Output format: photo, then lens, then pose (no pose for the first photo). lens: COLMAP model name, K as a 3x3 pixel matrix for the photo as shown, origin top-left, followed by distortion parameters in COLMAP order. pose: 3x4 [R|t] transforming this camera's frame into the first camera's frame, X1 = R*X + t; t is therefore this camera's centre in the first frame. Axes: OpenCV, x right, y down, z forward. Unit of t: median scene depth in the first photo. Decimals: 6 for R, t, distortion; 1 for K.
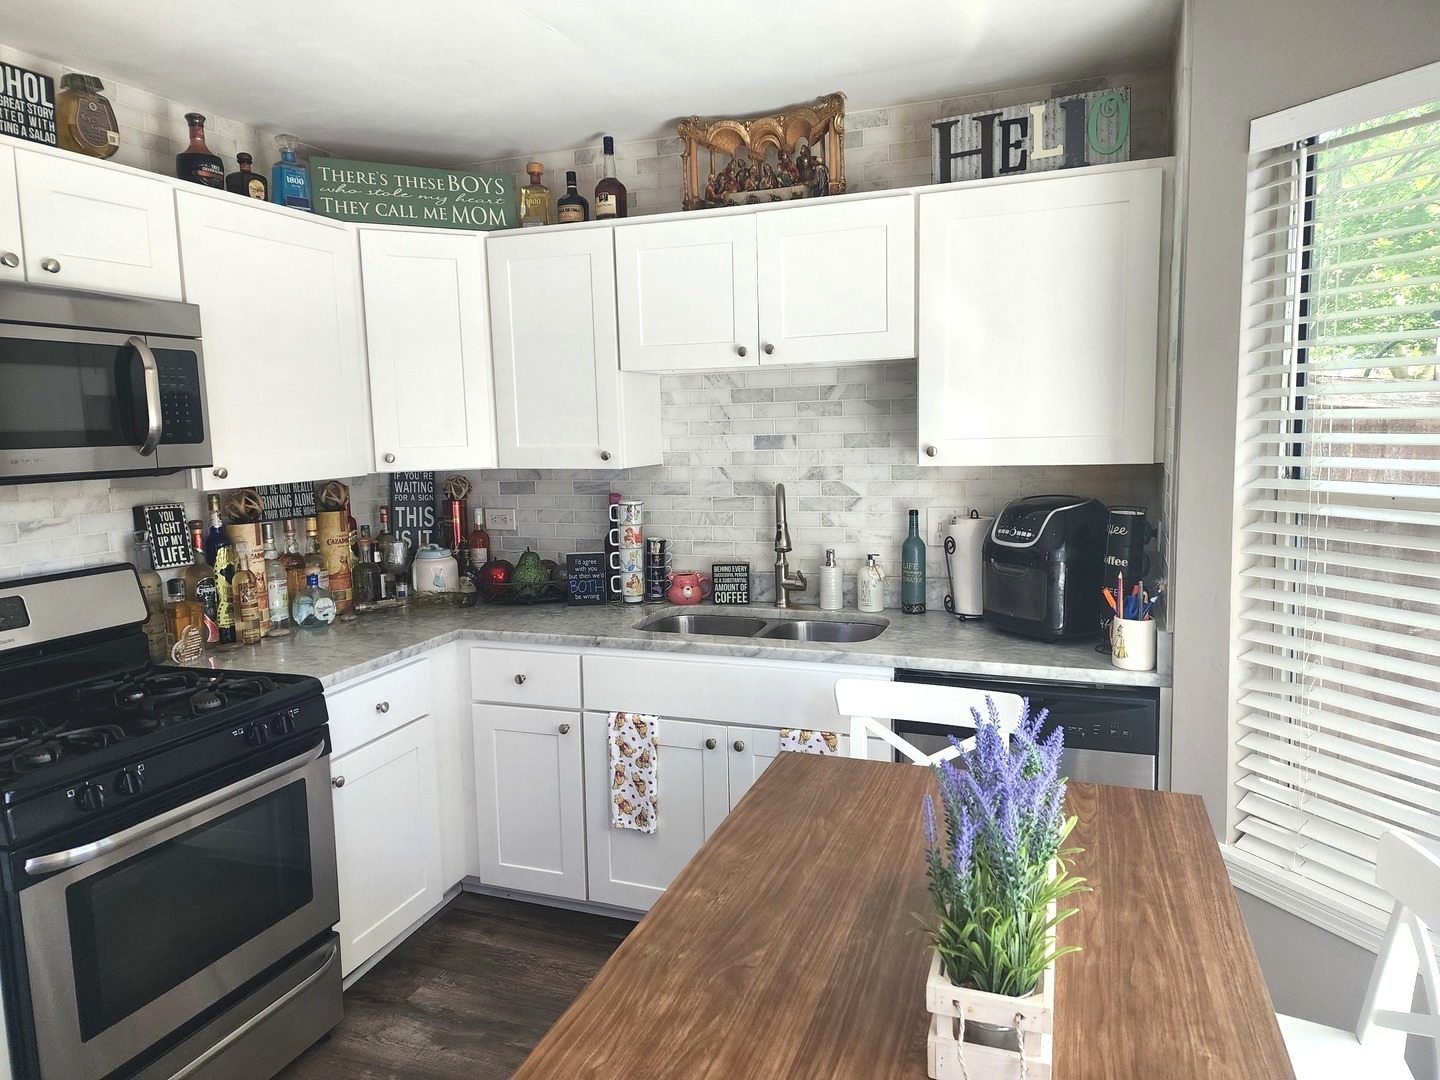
lens RADIAL K [[970.9, 0, 712.4], [0, 970.9, 539.3], [0, 0, 1]] dist [0.075344, -0.073172]
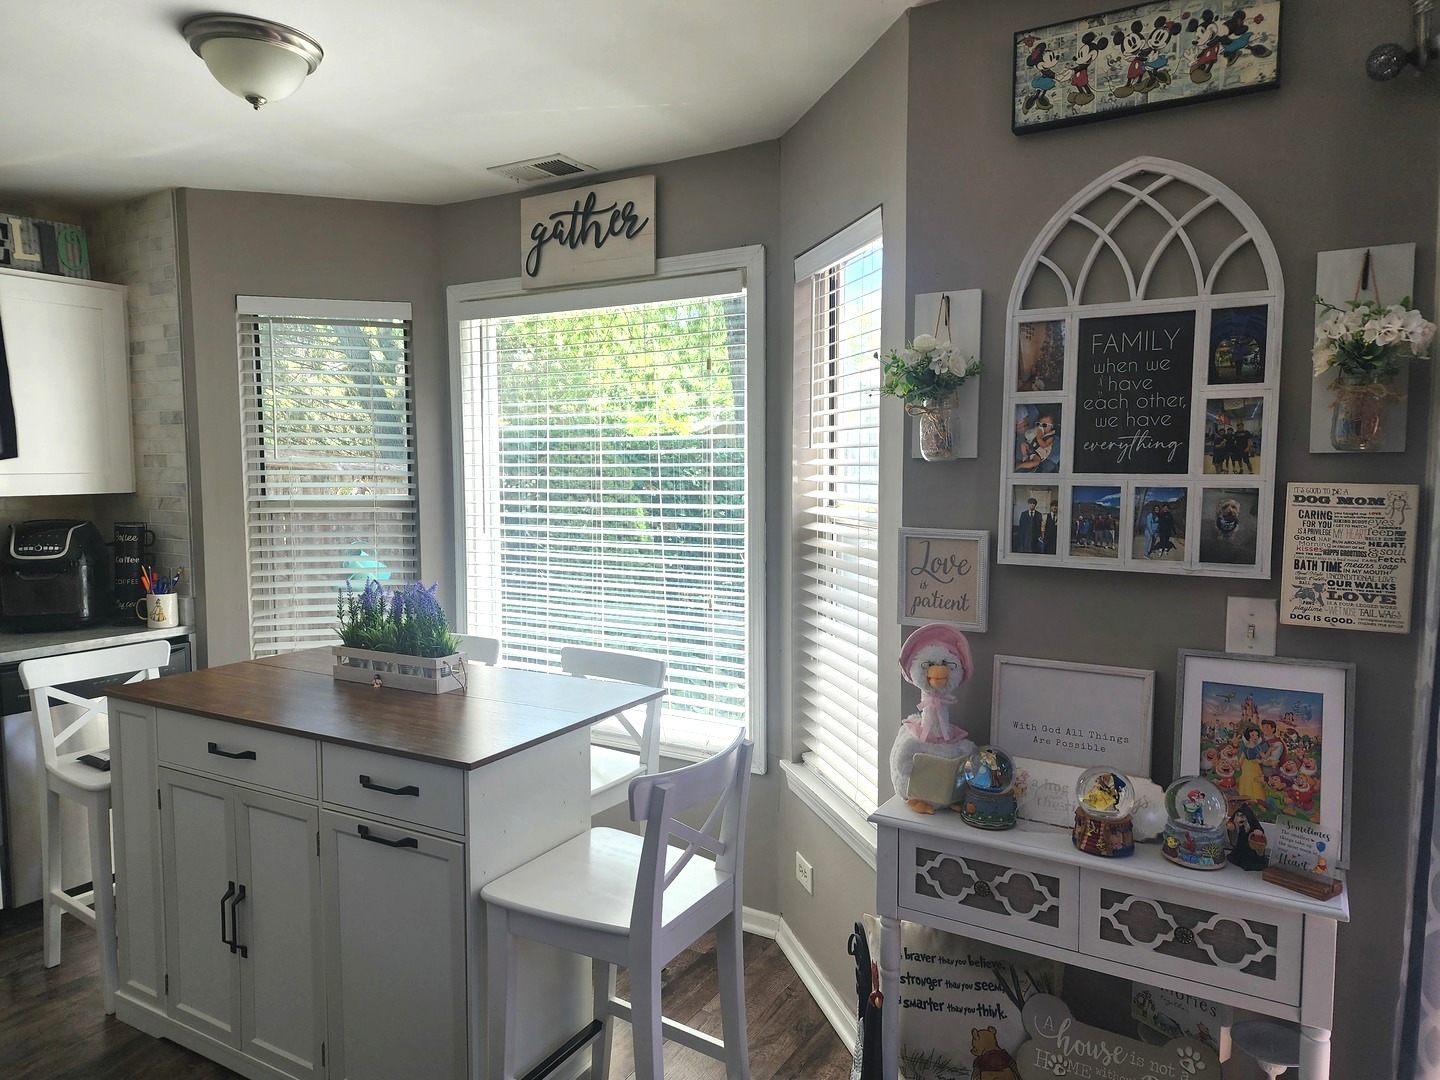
lens RADIAL K [[970.9, 0, 712.4], [0, 970.9, 539.3], [0, 0, 1]] dist [0.075344, -0.073172]
pose [[0.165045, -0.058654, 0.984540, -0.828101], [0.121245, 0.991865, 0.038765, 0.038533], [-0.978805, 0.112972, 0.170814, -0.070471]]
